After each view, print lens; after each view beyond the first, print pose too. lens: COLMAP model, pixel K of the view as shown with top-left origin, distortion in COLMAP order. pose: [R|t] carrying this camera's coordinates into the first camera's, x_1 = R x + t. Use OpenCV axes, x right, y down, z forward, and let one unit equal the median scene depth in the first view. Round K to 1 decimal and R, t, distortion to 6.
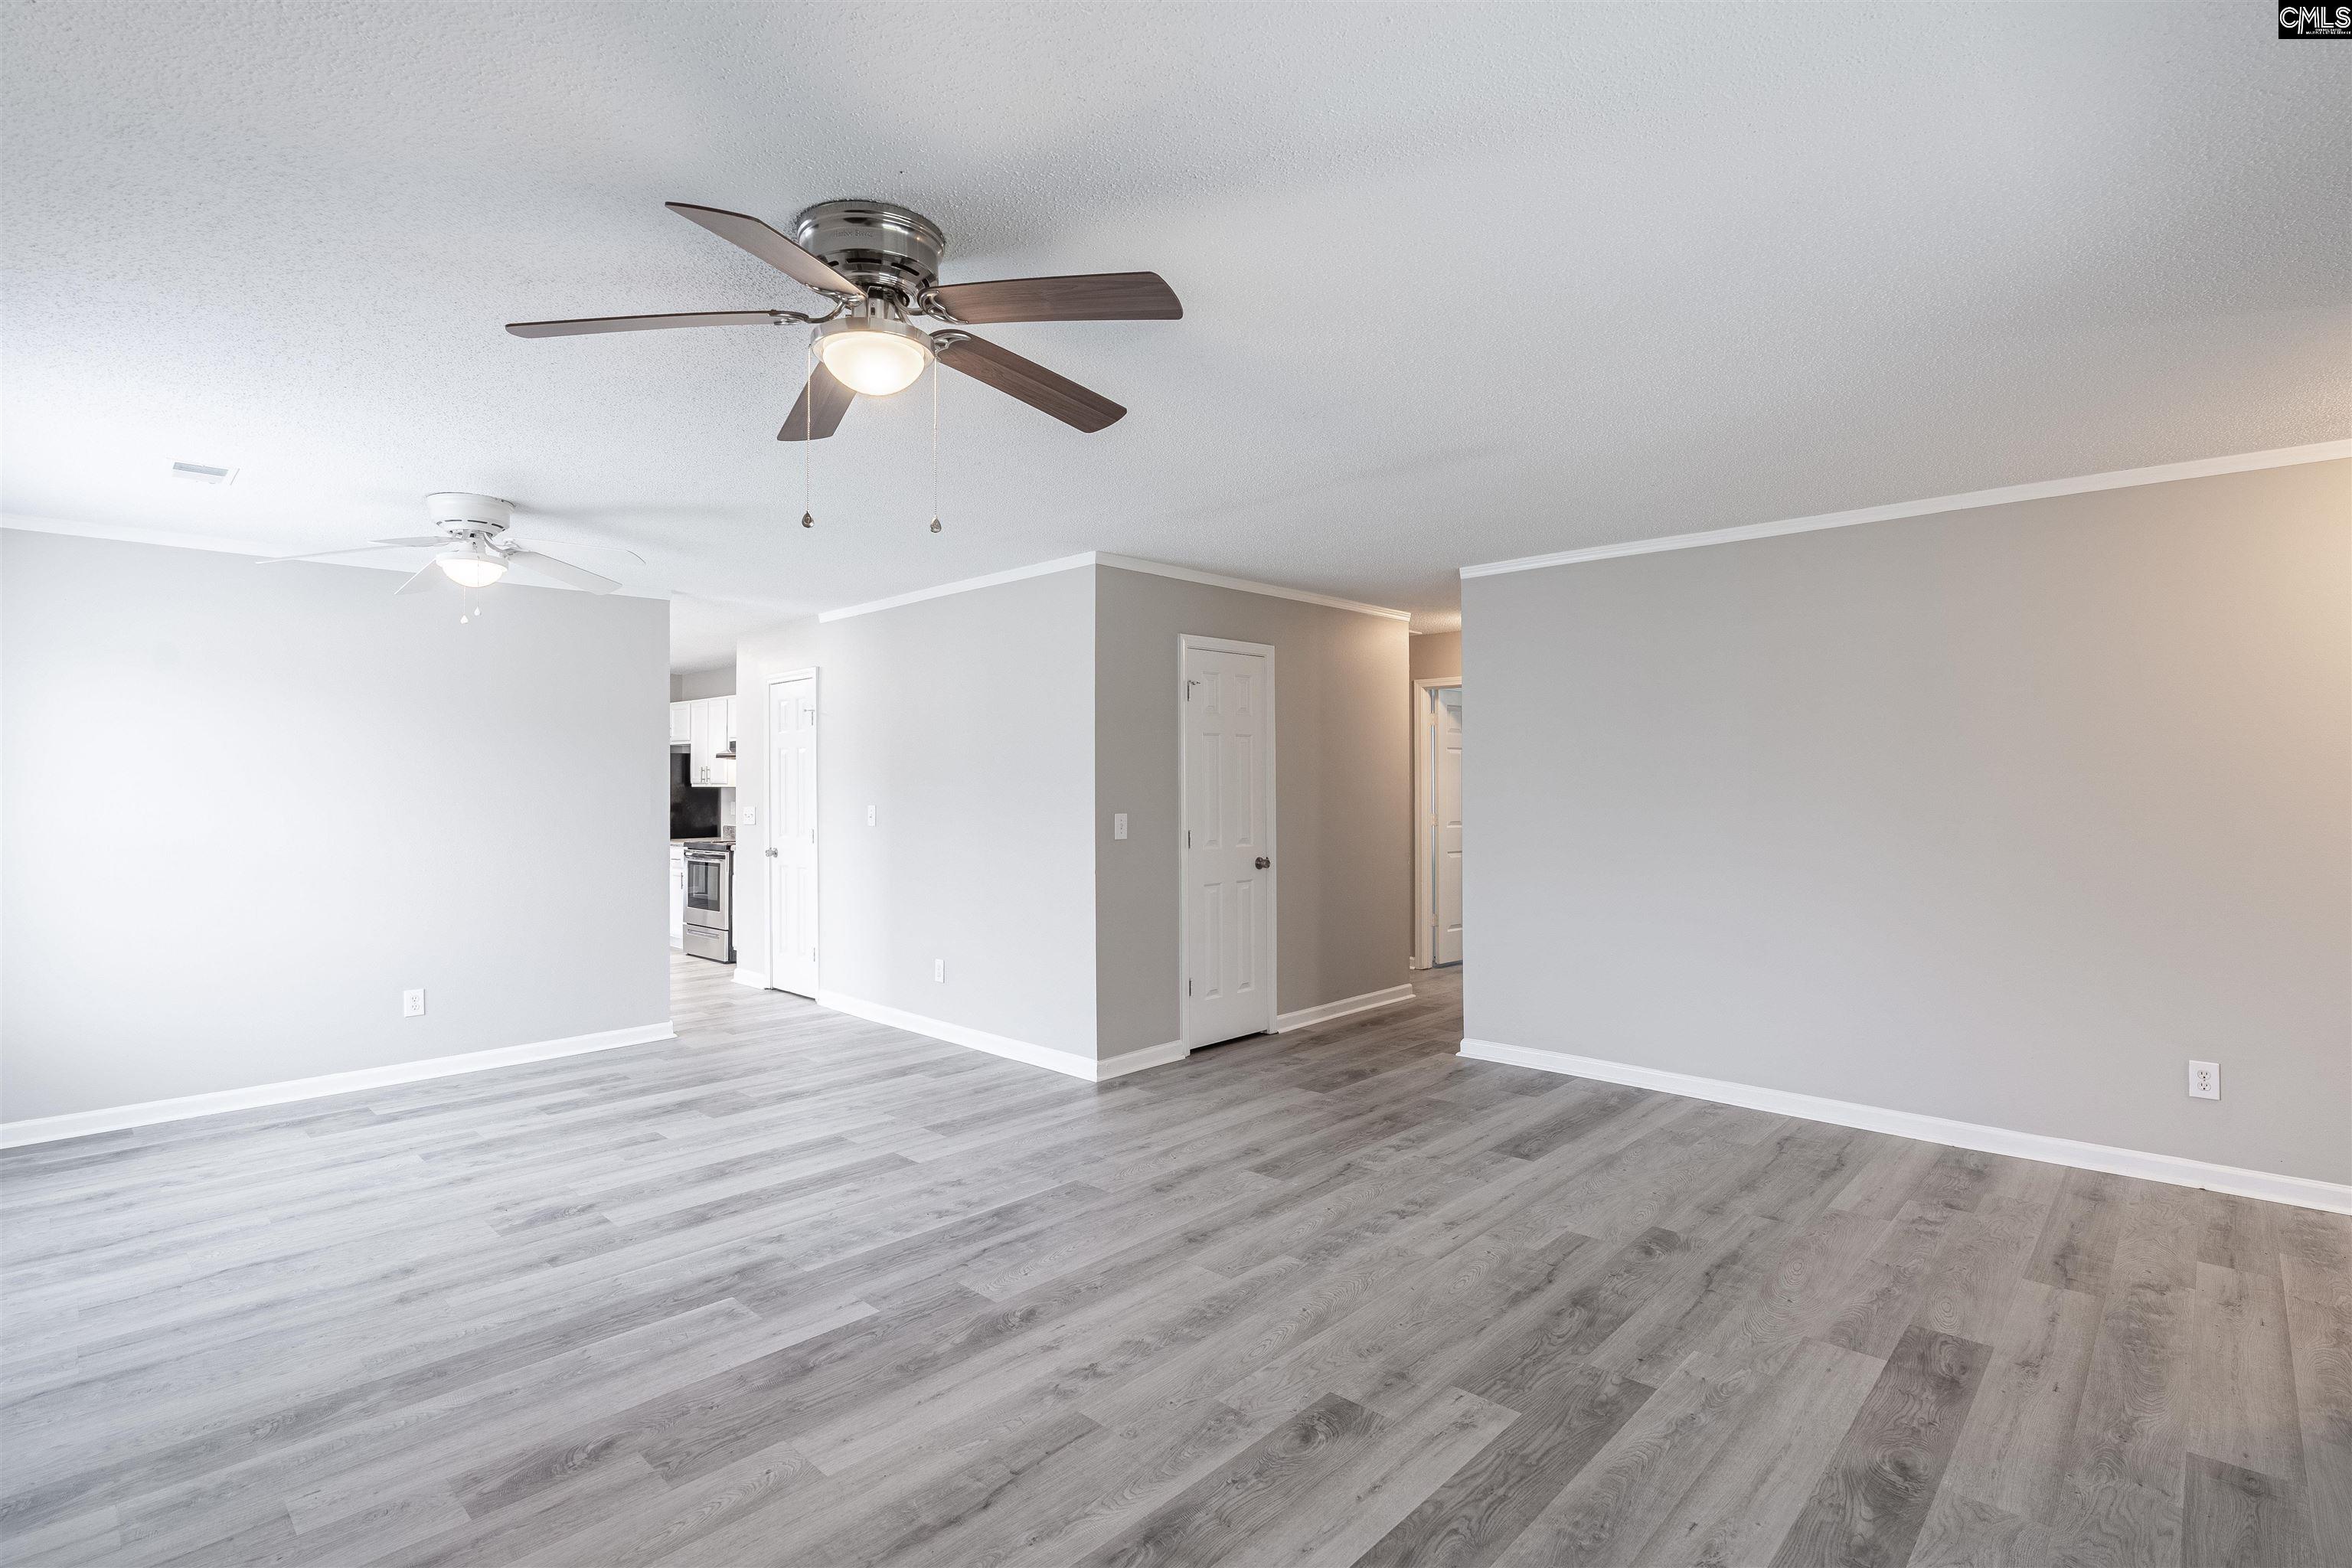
lens RADIAL K [[1120.5, 0, 1201.9], [0, 1120.5, 773.4], [0, 0, 1]] dist [-0.033582, 0.006360]
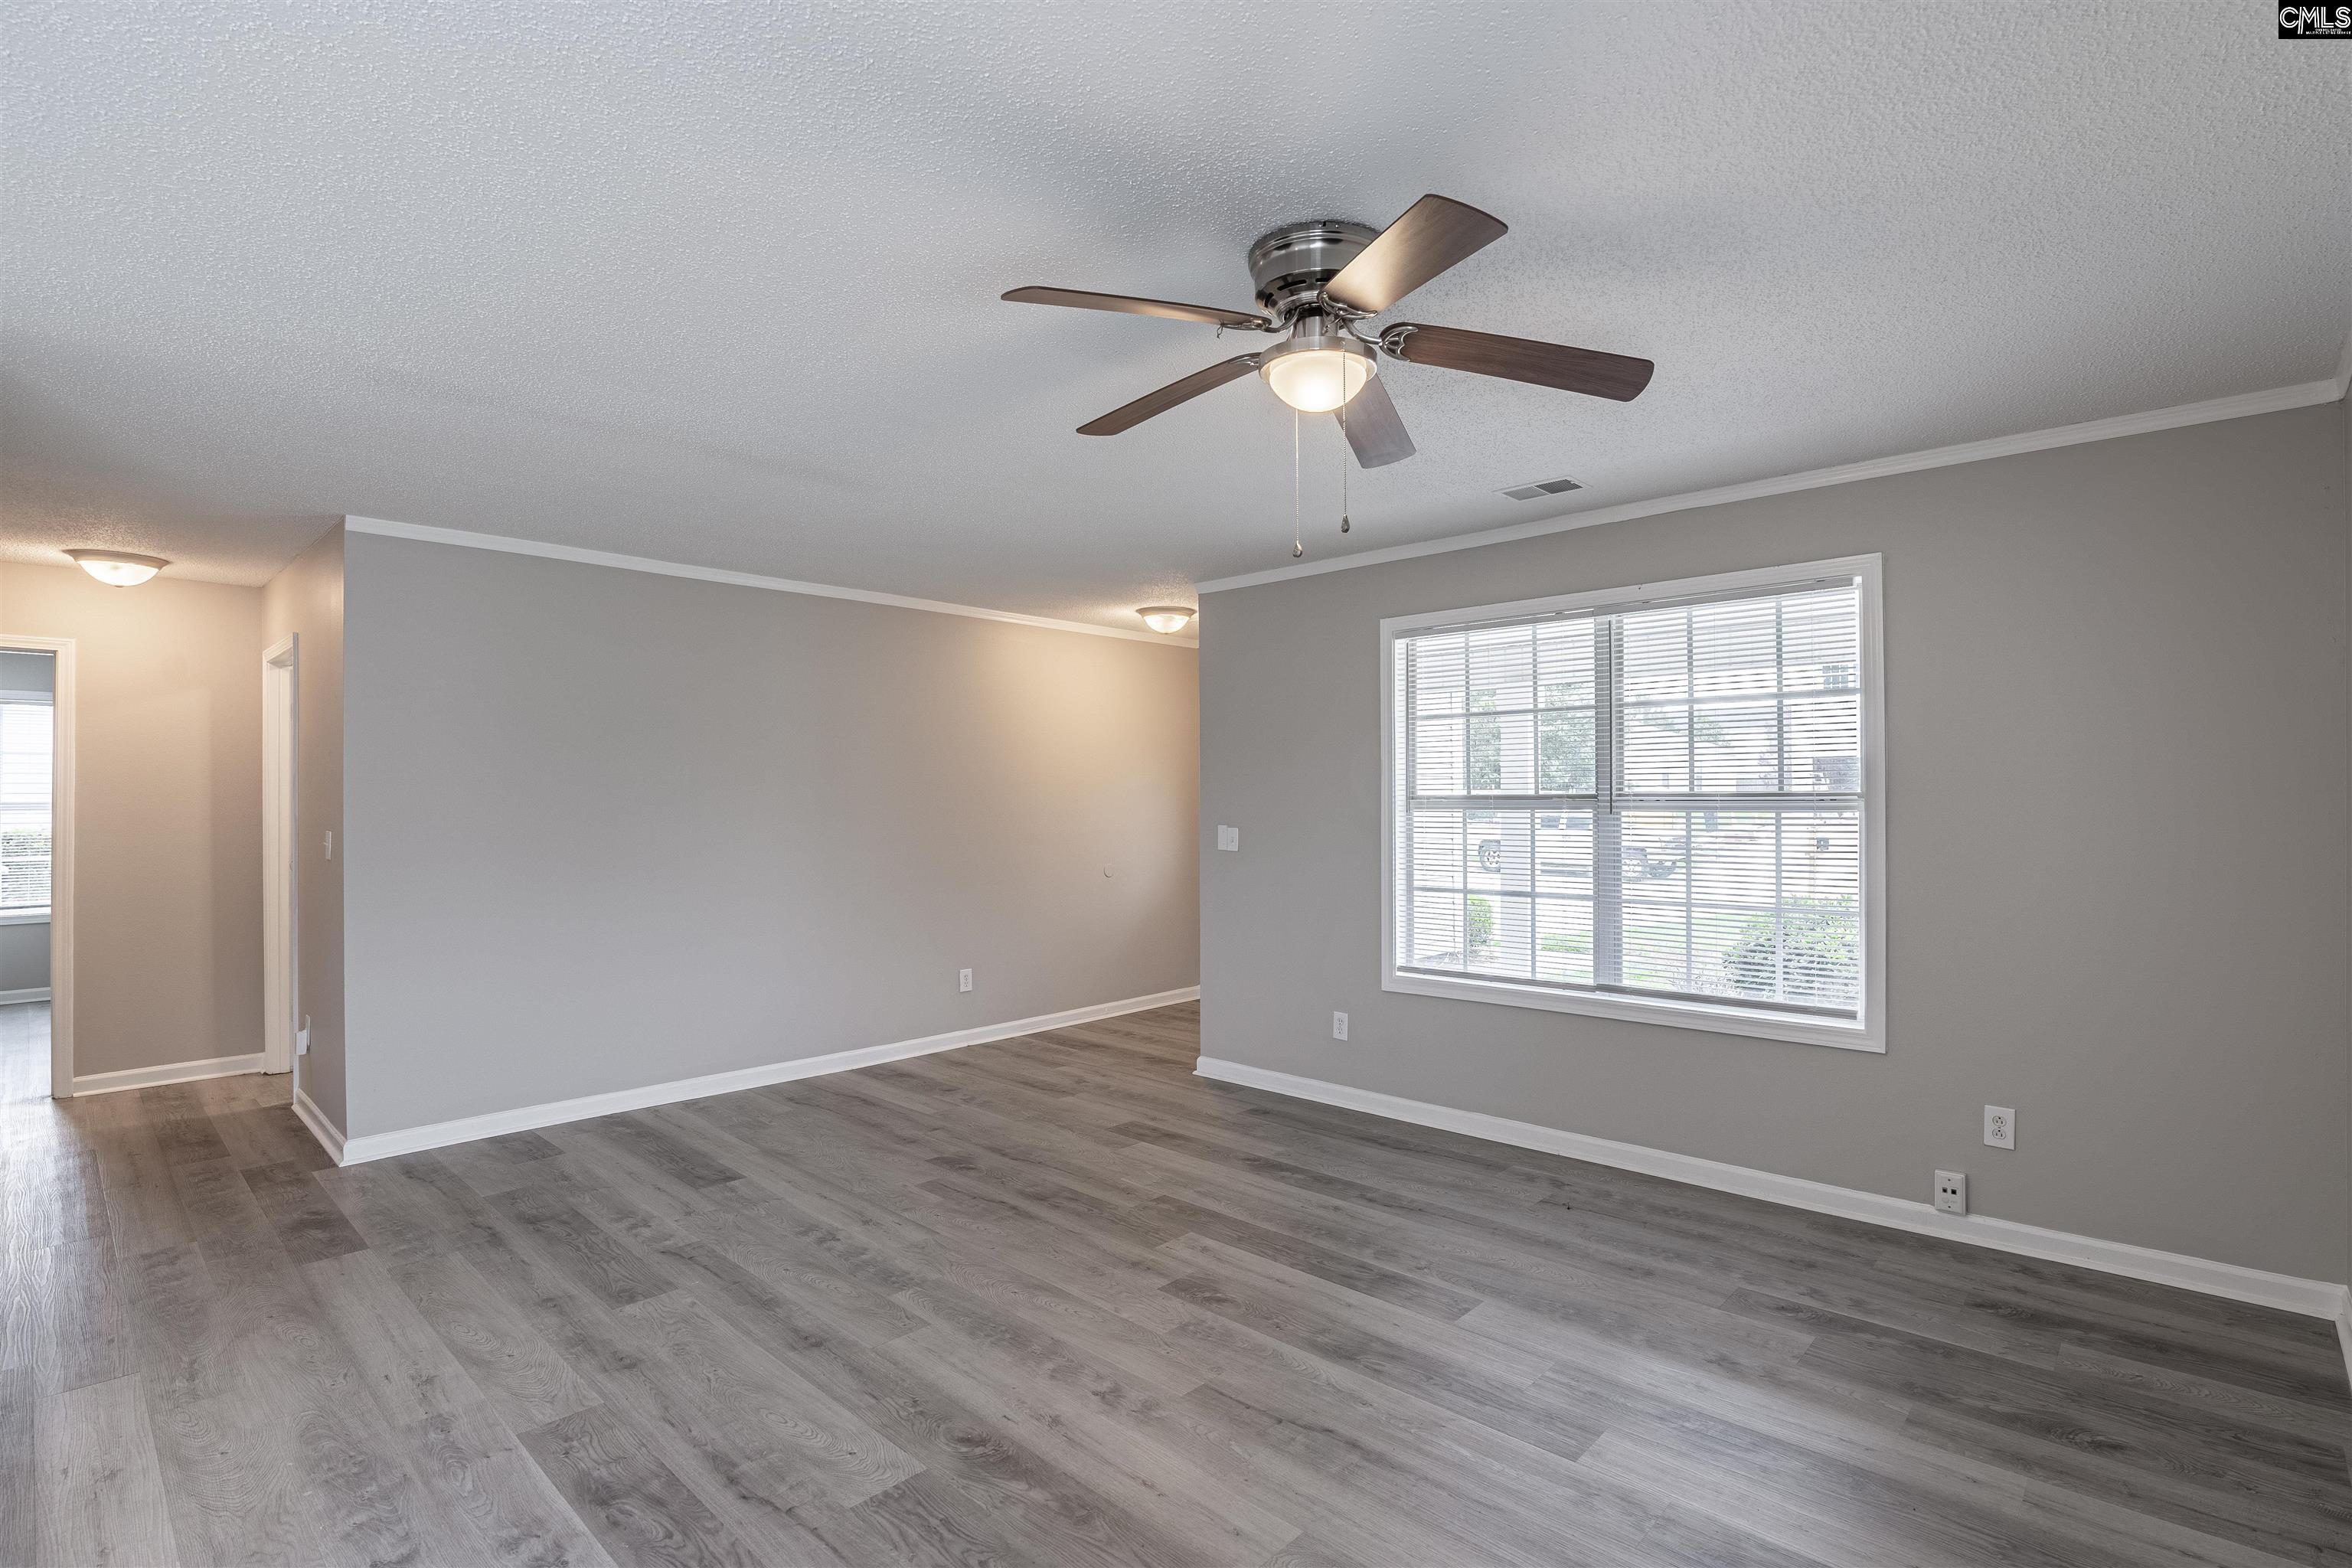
lens RADIAL K [[1100.1, 0, 1204.0], [0, 1100.1, 778.7], [0, 0, 1]] dist [-0.031784, 0.006355]
pose [[-0.004326, 0.022434, 0.999739, -0.827199], [-0.003612, 0.999741, -0.022450, 0.012424], [-0.999984, -0.003708, -0.004244, 0.708876]]
